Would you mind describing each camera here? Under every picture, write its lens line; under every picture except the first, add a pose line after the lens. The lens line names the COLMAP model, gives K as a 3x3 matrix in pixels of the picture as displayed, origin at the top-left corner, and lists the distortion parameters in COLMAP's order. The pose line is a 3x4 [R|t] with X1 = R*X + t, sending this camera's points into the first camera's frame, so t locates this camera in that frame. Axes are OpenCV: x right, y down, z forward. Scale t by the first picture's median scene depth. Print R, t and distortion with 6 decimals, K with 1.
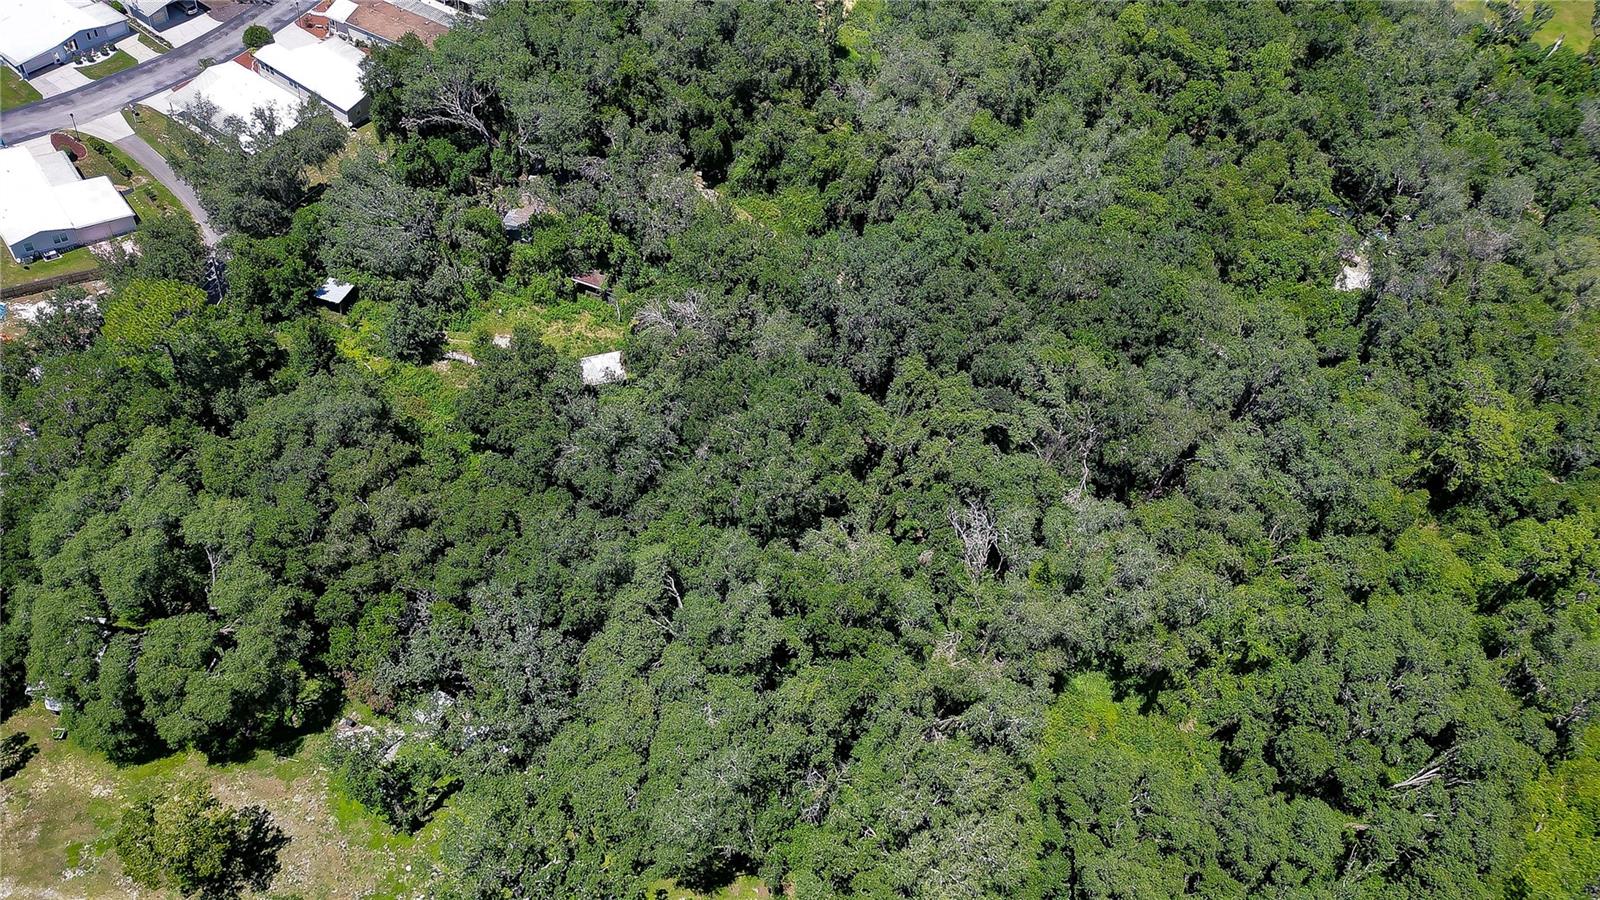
lens RADIAL K [[1120.0, 0, 806.6], [0, 1120.0, 447.0], [0, 0, 1]] dist [0.073346, -0.074153]
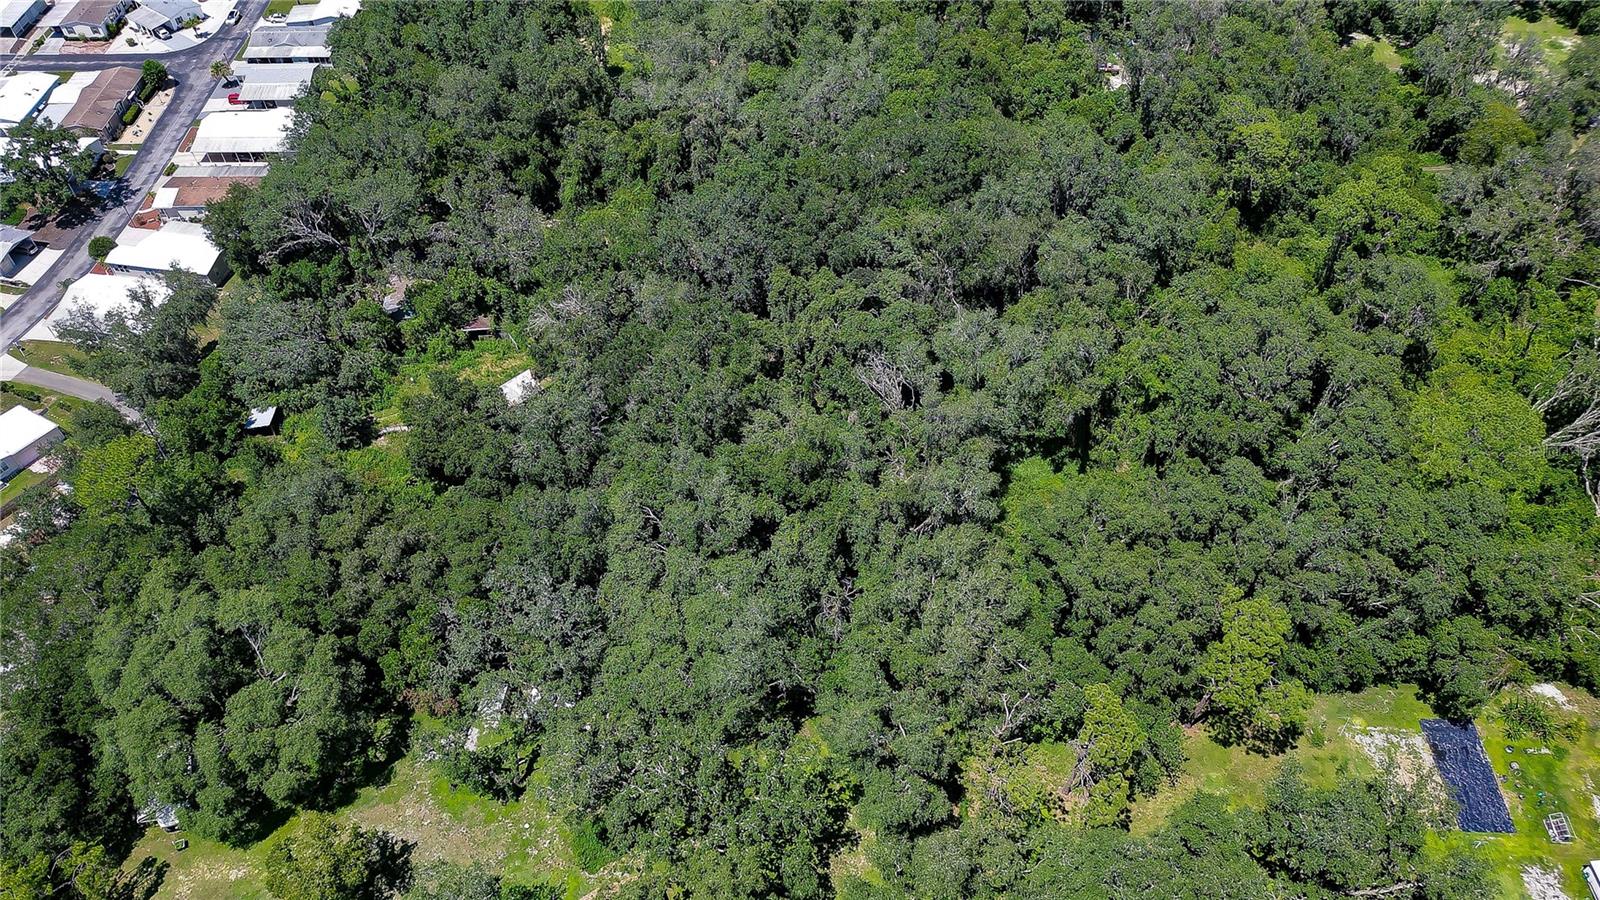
lens RADIAL K [[1120.0, 0, 806.6], [0, 1120.0, 447.0], [0, 0, 1]] dist [0.073346, -0.074153]
pose [[0.917697, -0.392179, 0.063461, -0.016843], [0.394701, 0.918205, -0.033323, 0.129738], [-0.045202, 0.055628, 0.997428, -0.105812]]
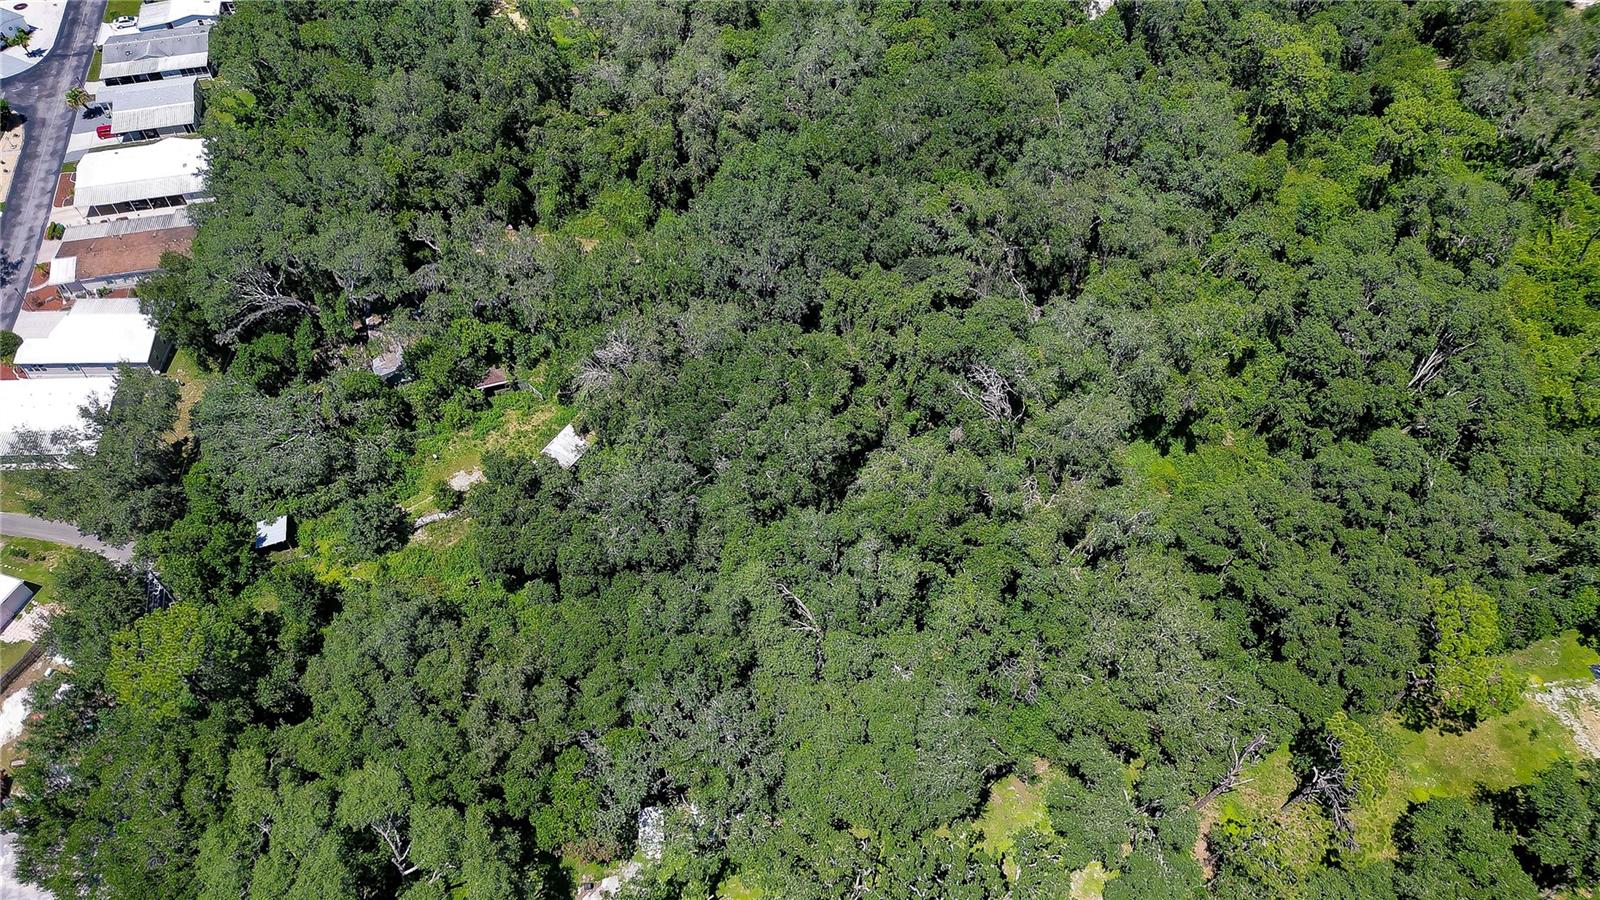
lens RADIAL K [[1120.0, 0, 806.6], [0, 1120.0, 447.0], [0, 0, 1]] dist [0.073346, -0.074153]
pose [[0.835617, -0.532088, 0.136481, -0.138743], [0.521865, 0.846526, 0.105122, -0.065078], [-0.171469, -0.016617, 0.985049, 0.007686]]
